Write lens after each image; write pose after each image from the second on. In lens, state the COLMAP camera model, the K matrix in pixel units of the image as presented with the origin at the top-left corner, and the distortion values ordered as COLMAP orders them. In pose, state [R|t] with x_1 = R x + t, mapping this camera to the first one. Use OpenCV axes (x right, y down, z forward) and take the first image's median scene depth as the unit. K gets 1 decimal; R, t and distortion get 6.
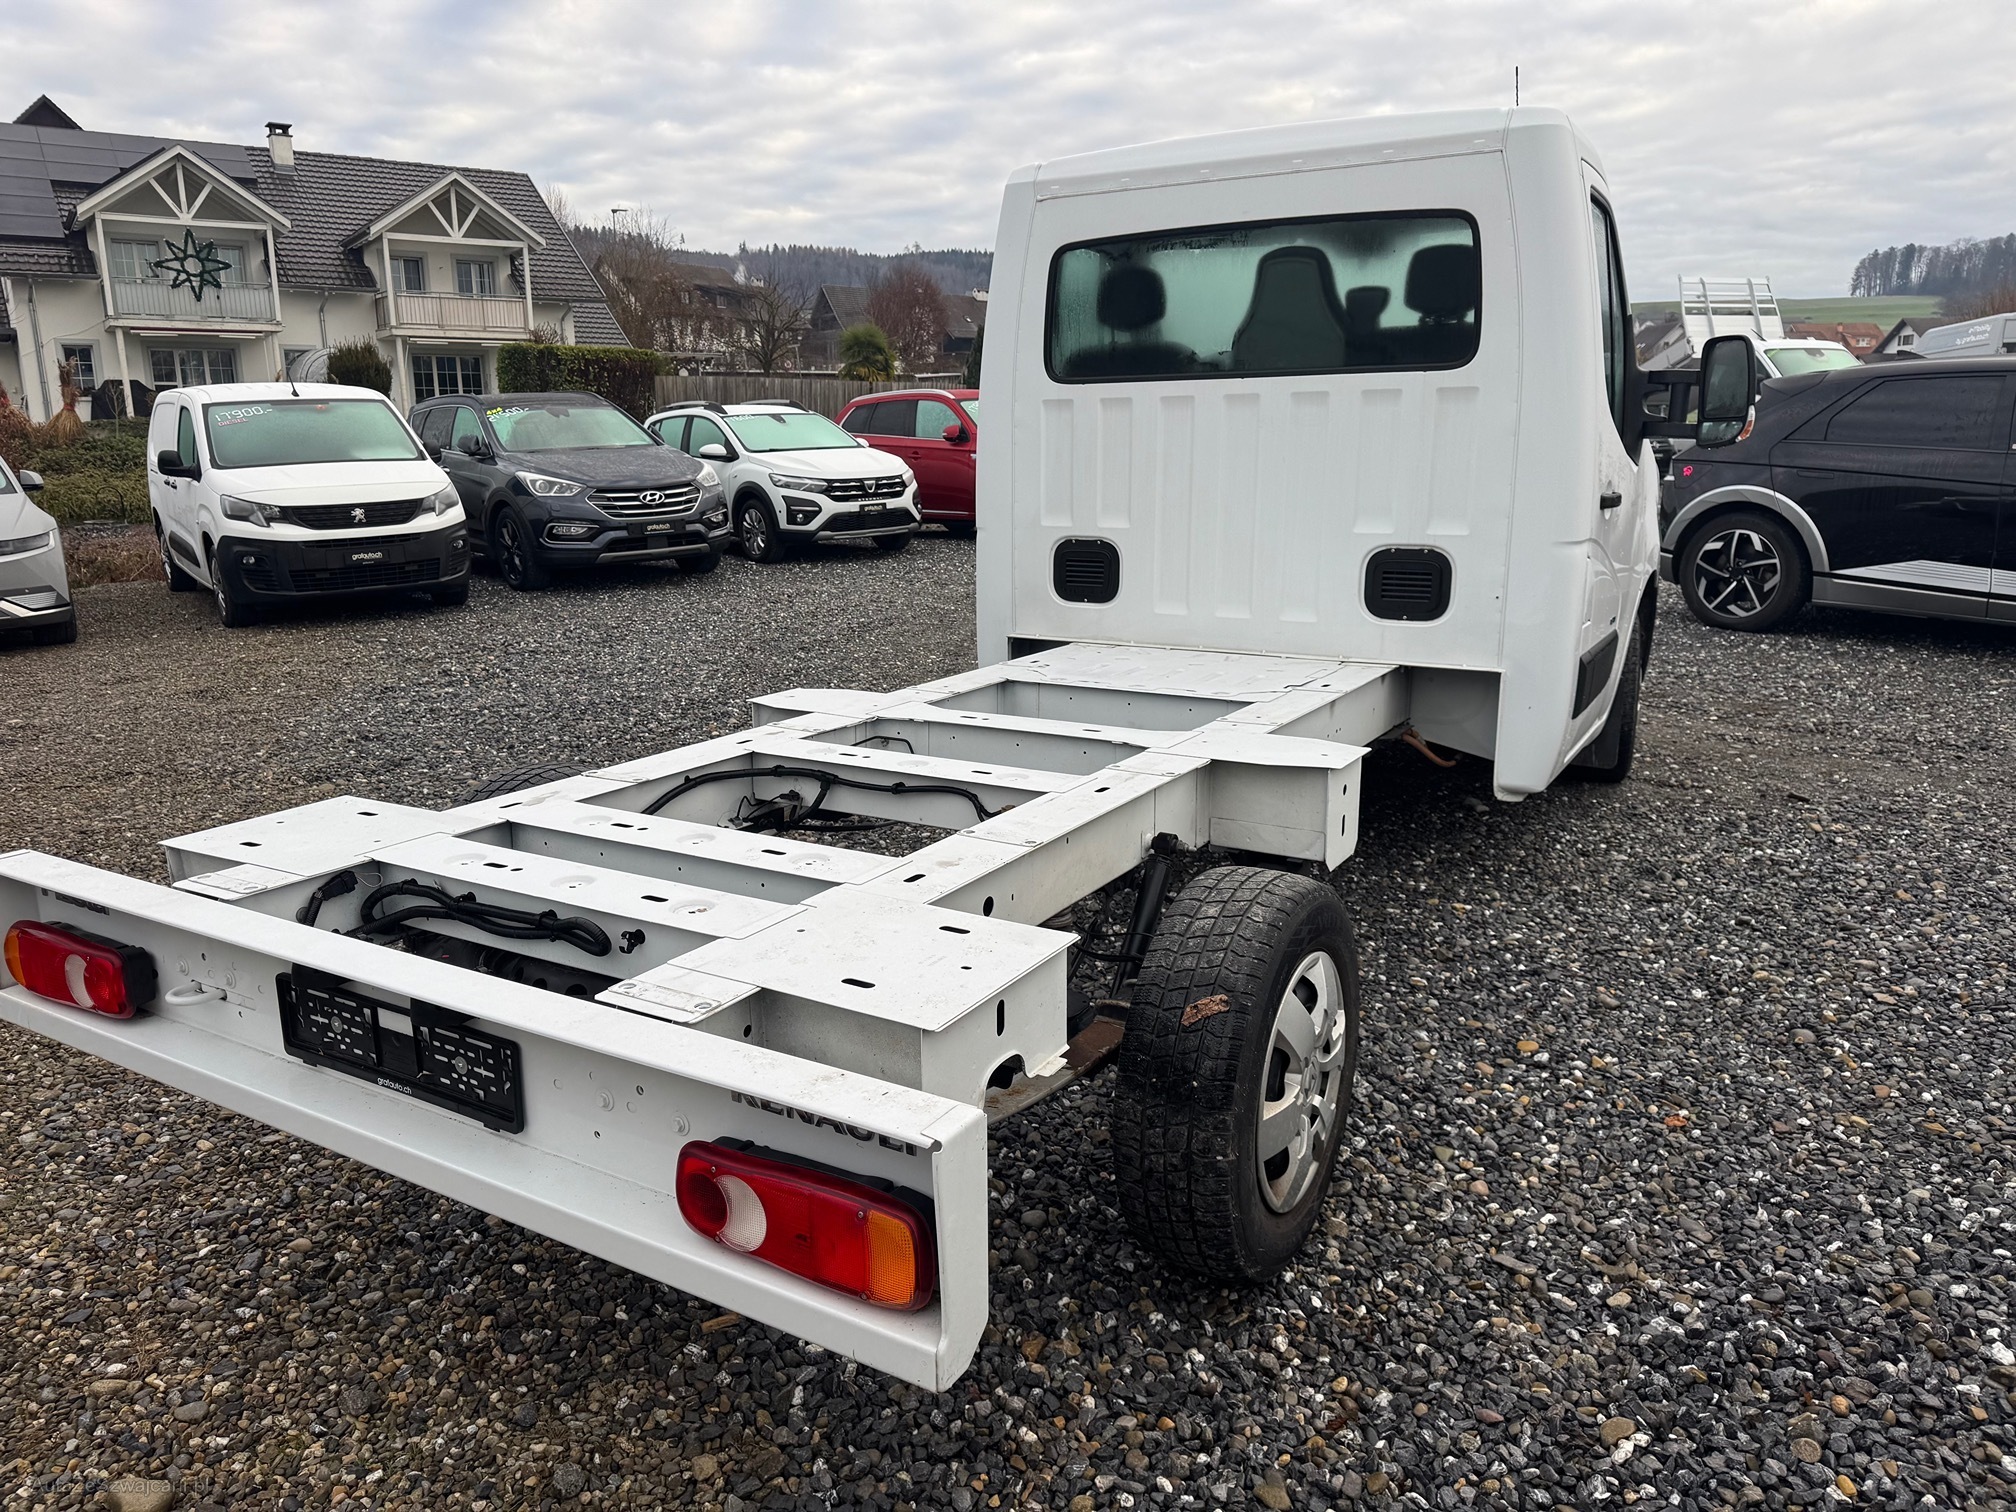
lens RADIAL K [[1410.8, 0, 1011.5], [0, 1410.8, 761.0], [0, 0, 1]] dist [0.008838, -0.041335]
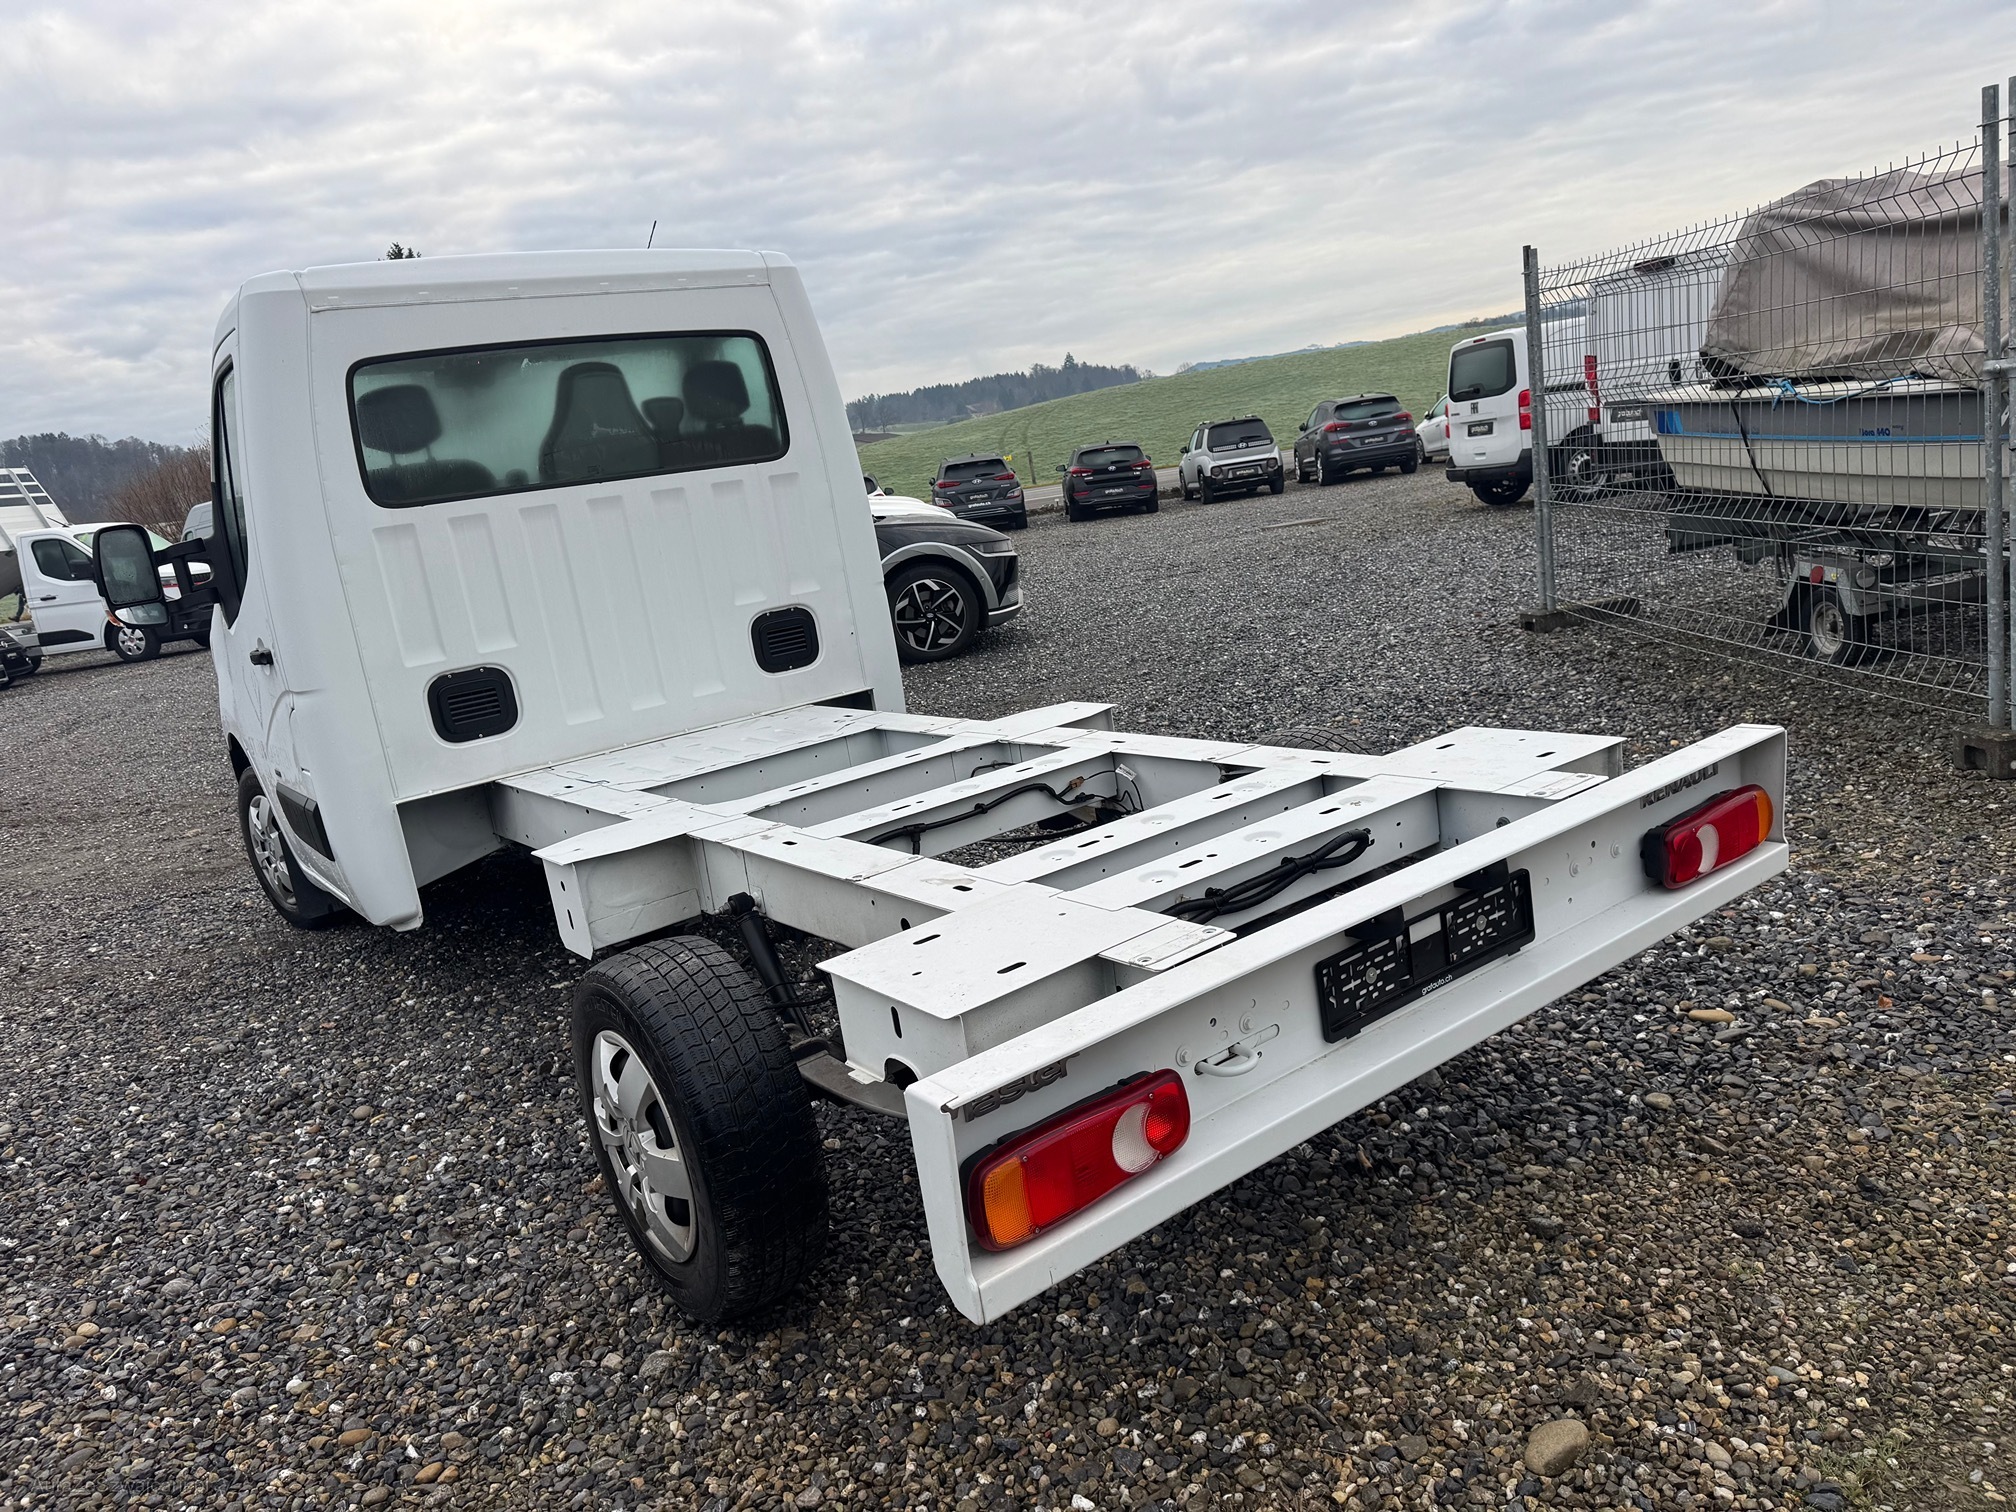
lens RADIAL K [[1410.8, 0, 1013.9], [0, 1410.8, 754.0], [0, 0, 1]] dist [0.008838, -0.041335]
pose [[0.382126, -0.221795, 0.897099, -0.876098], [0.339285, 0.936647, 0.087052, -0.089234], [-0.859573, 0.271108, 0.433169, 0.425542]]
